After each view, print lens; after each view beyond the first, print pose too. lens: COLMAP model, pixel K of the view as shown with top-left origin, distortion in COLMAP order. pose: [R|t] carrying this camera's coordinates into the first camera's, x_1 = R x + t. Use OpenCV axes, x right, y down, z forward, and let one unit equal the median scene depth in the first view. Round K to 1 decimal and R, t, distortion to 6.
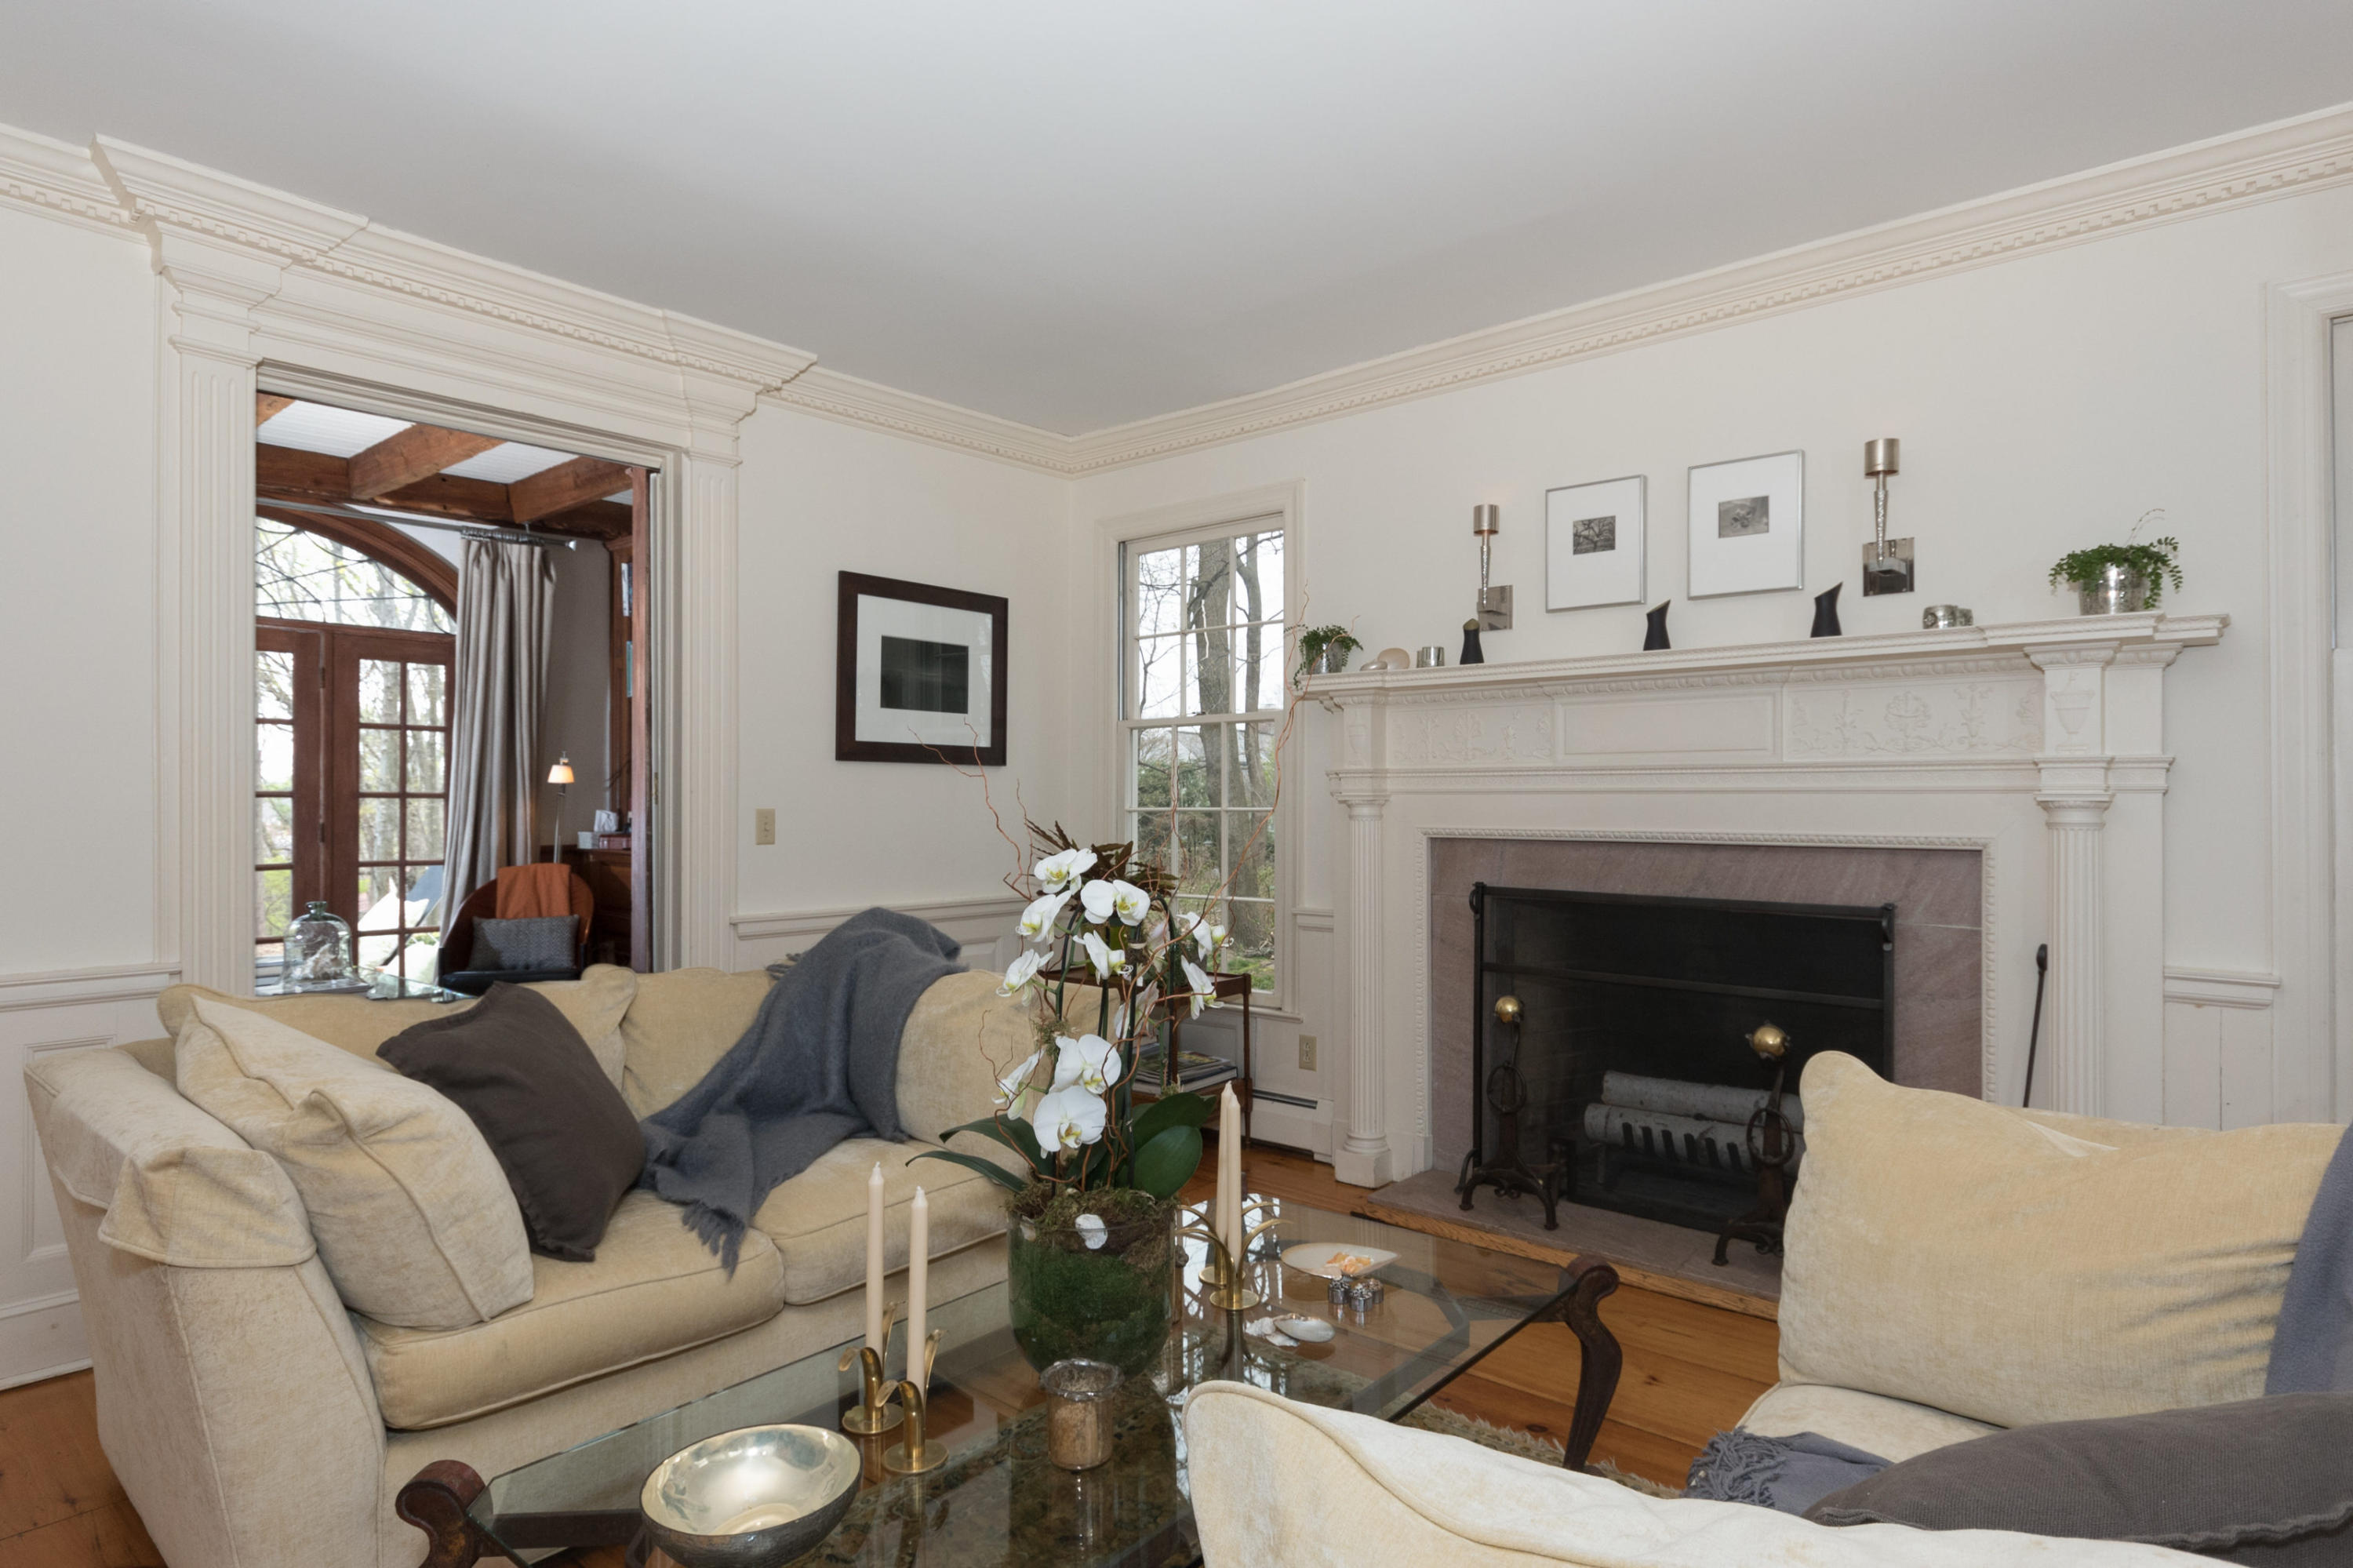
lens RADIAL K [[1255.9, 0, 1178.7], [0, 1255.9, 792.5], [0, 0, 1]] dist [0.000449, 0.000411]
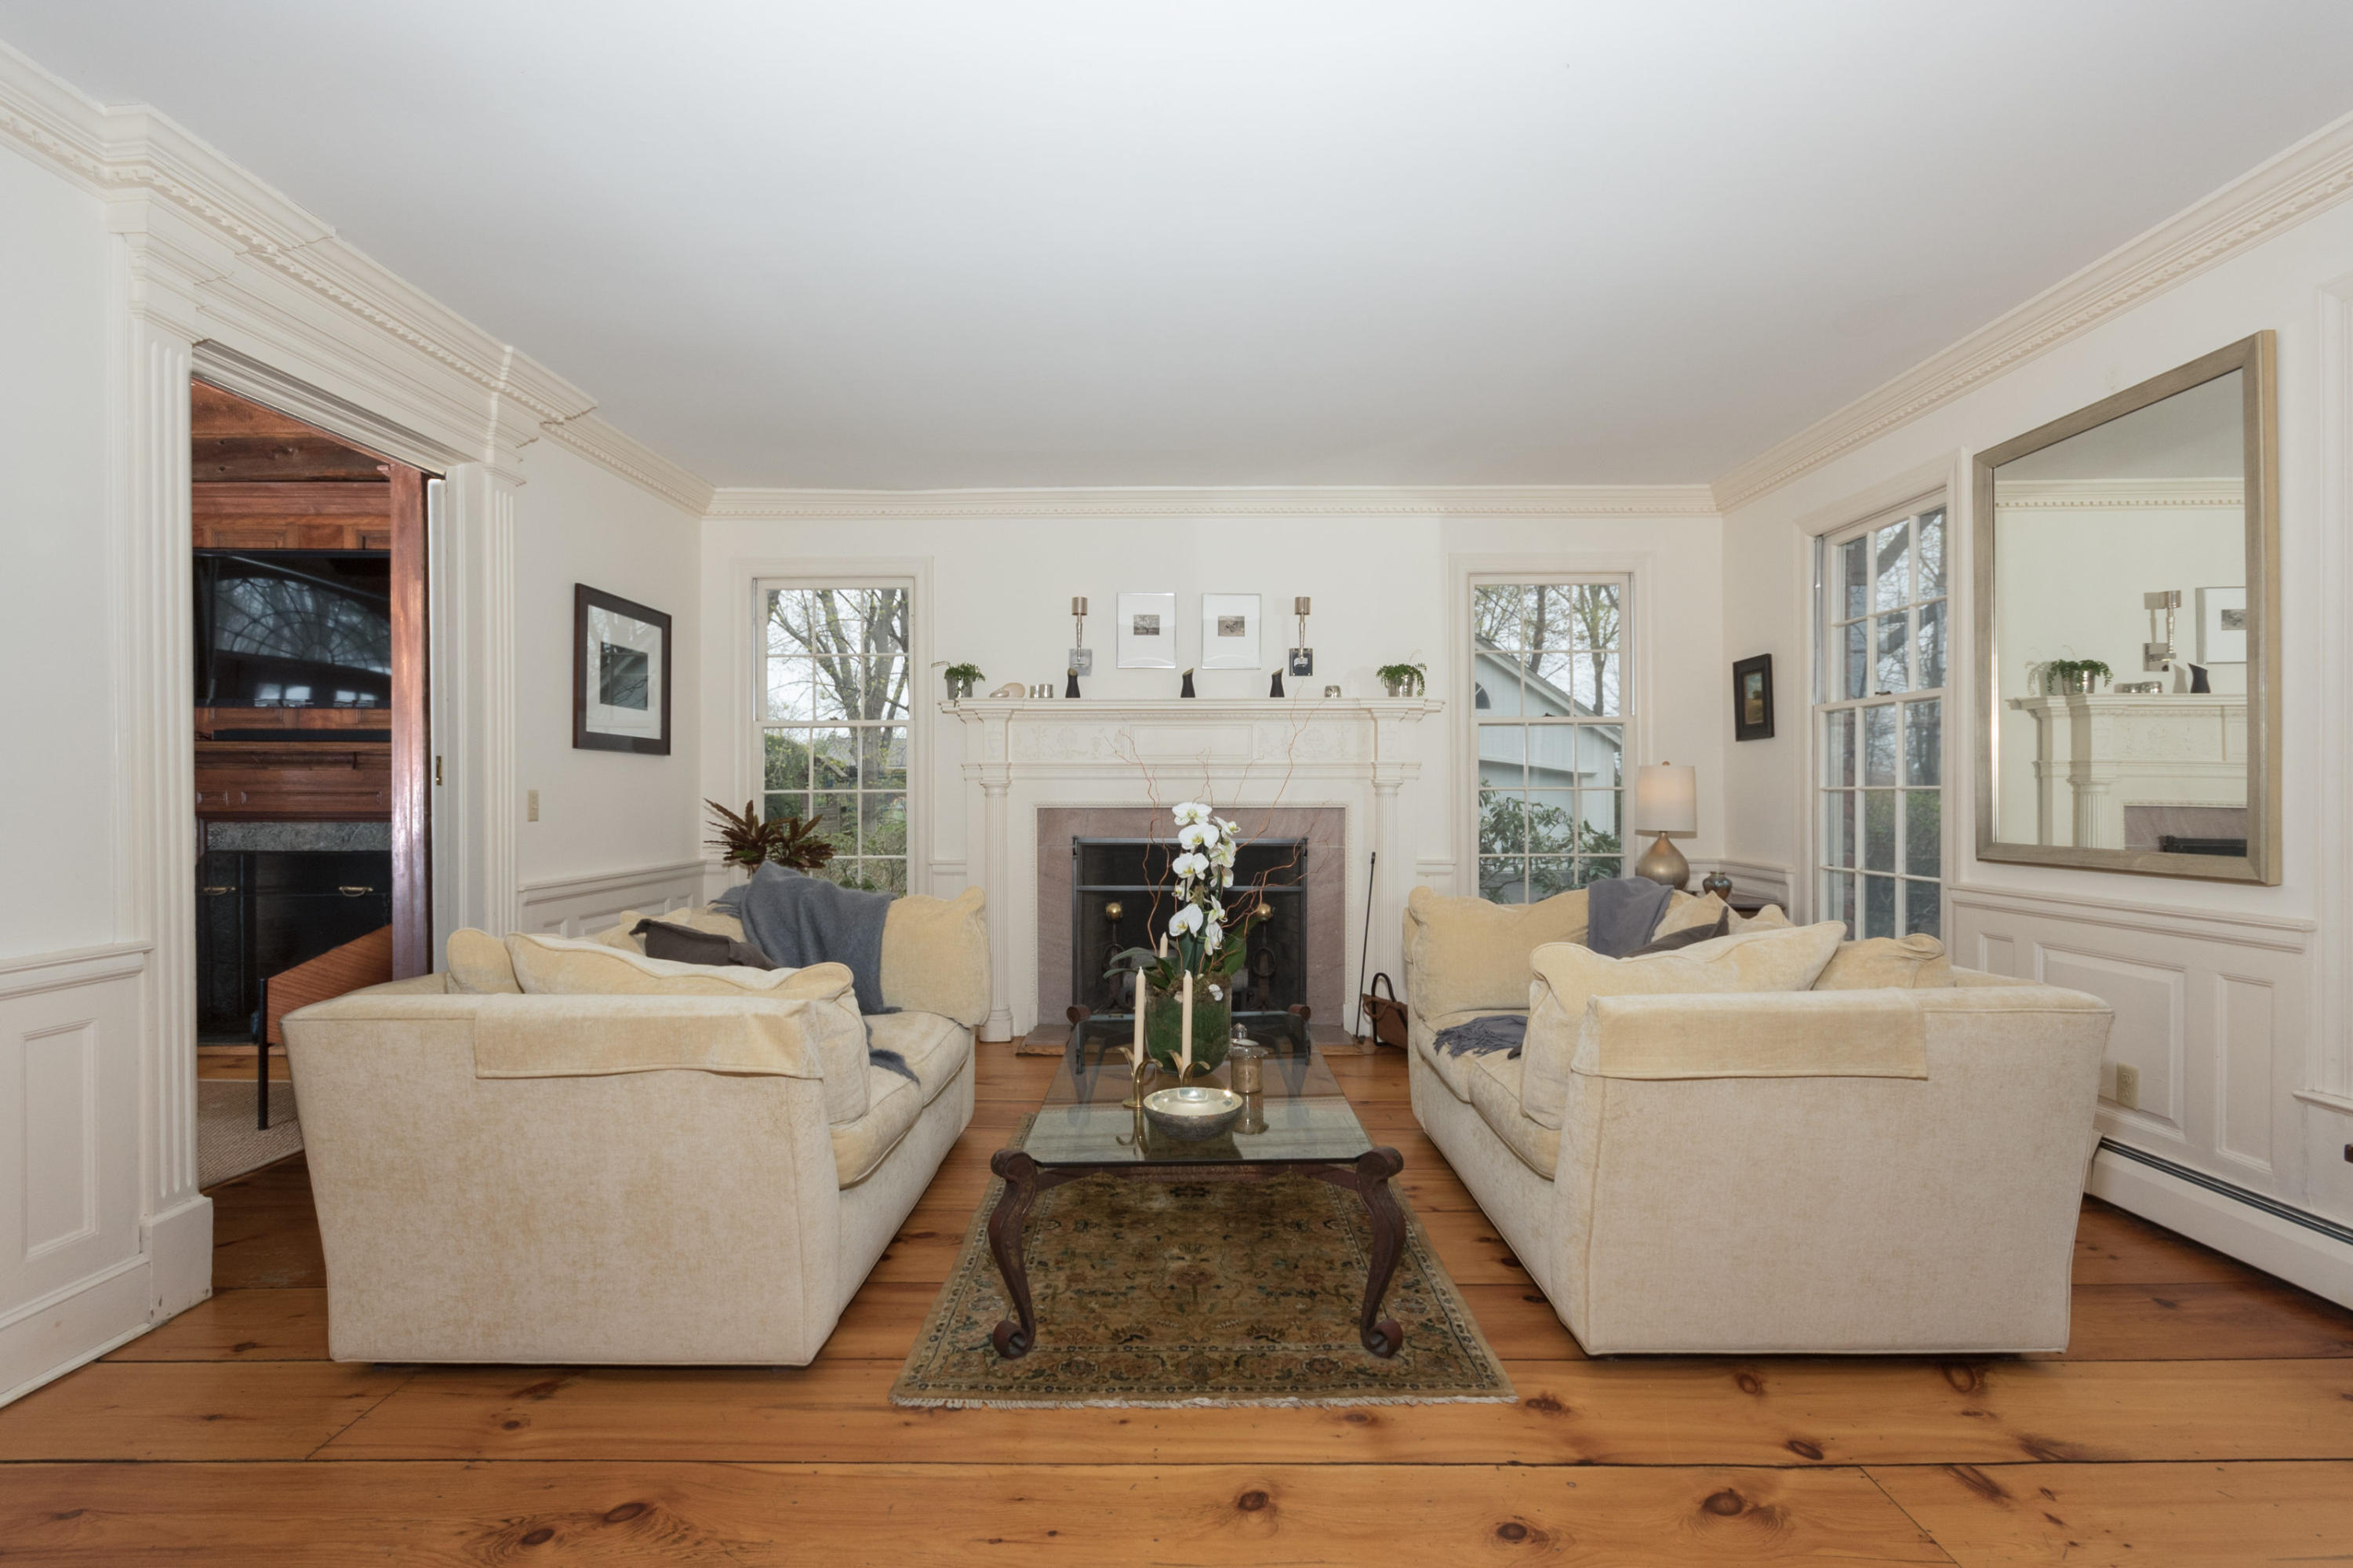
lens RADIAL K [[1082.4, 0, 1176.5], [0, 1082.4, 796.6], [0, 0, 1]] dist [-0.000667, -0.000616]
pose [[0.765880, -0.004943, 0.642965, -0.544195], [-0.001981, 0.999948, 0.010048, 0.008623], [-0.642981, -0.008970, 0.765830, -0.125572]]
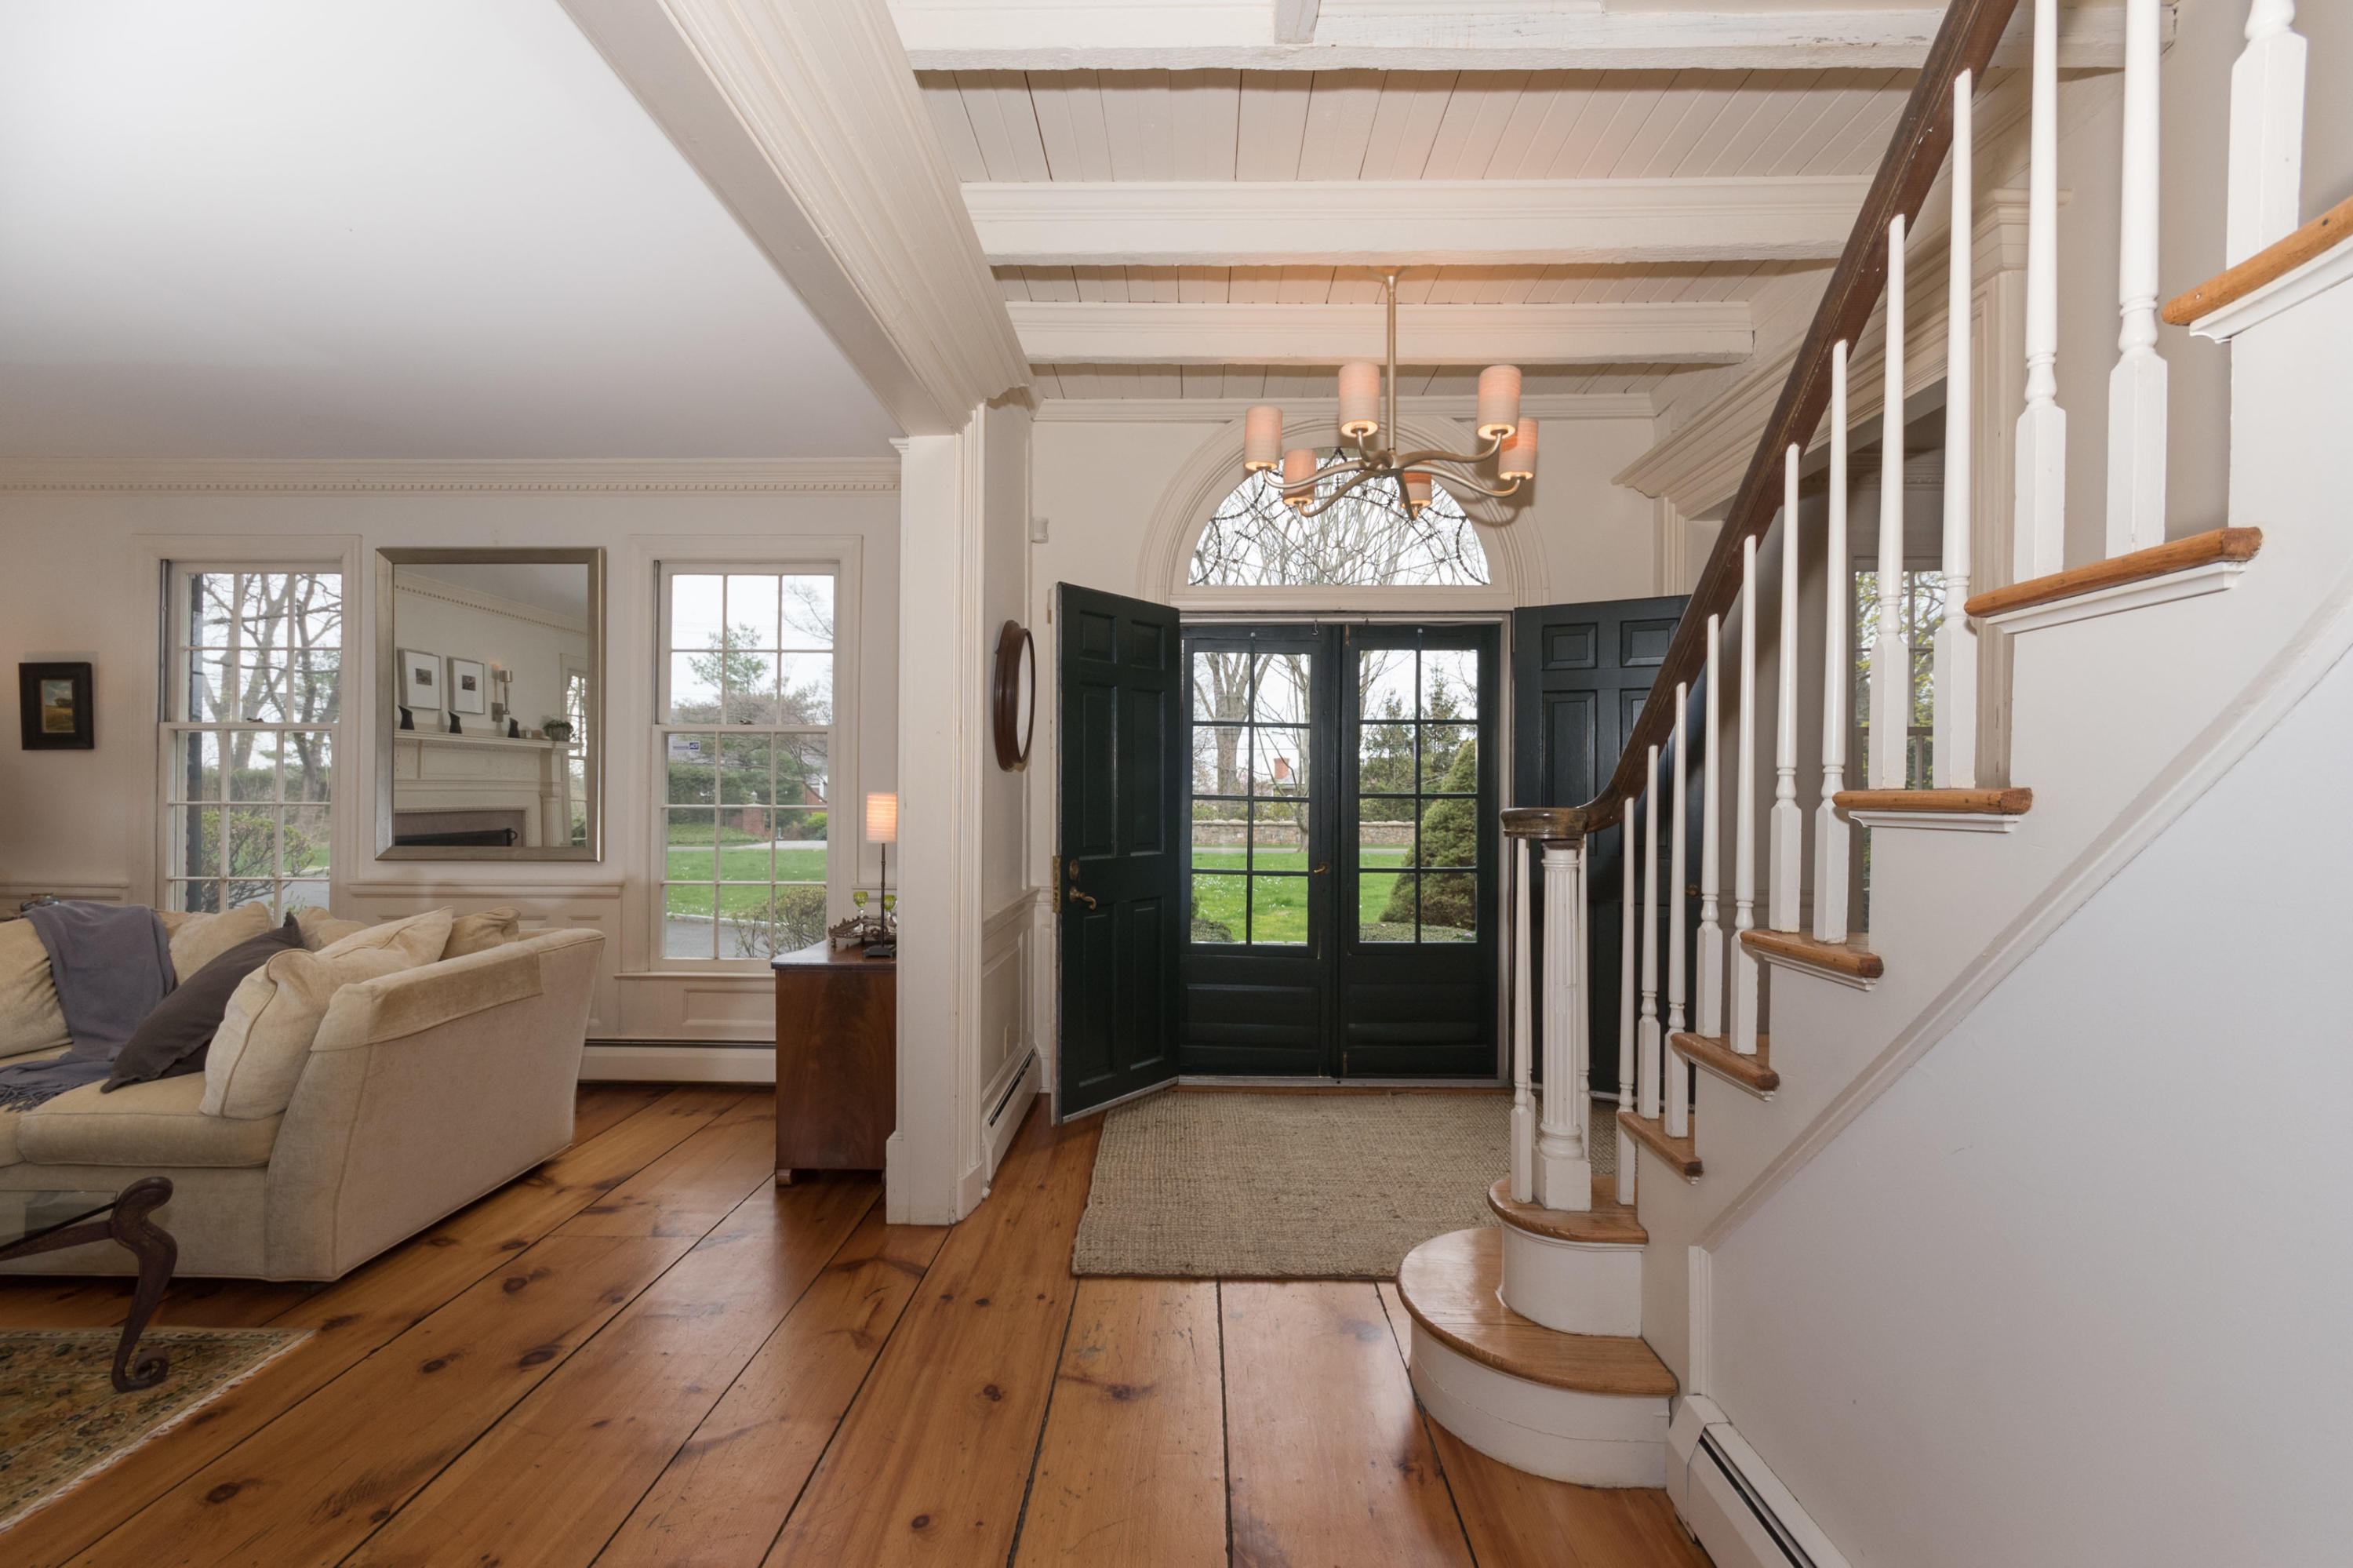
lens RADIAL K [[1082.4, 0, 1176.5], [0, 1082.4, 796.6], [0, 0, 1]] dist [-0.000667, -0.000616]
pose [[-0.631612, 0.002185, 0.775282, -0.872663], [0.005124, 0.999986, 0.001356, 0.007980], [-0.775268, 0.004829, -0.631614, 0.189689]]
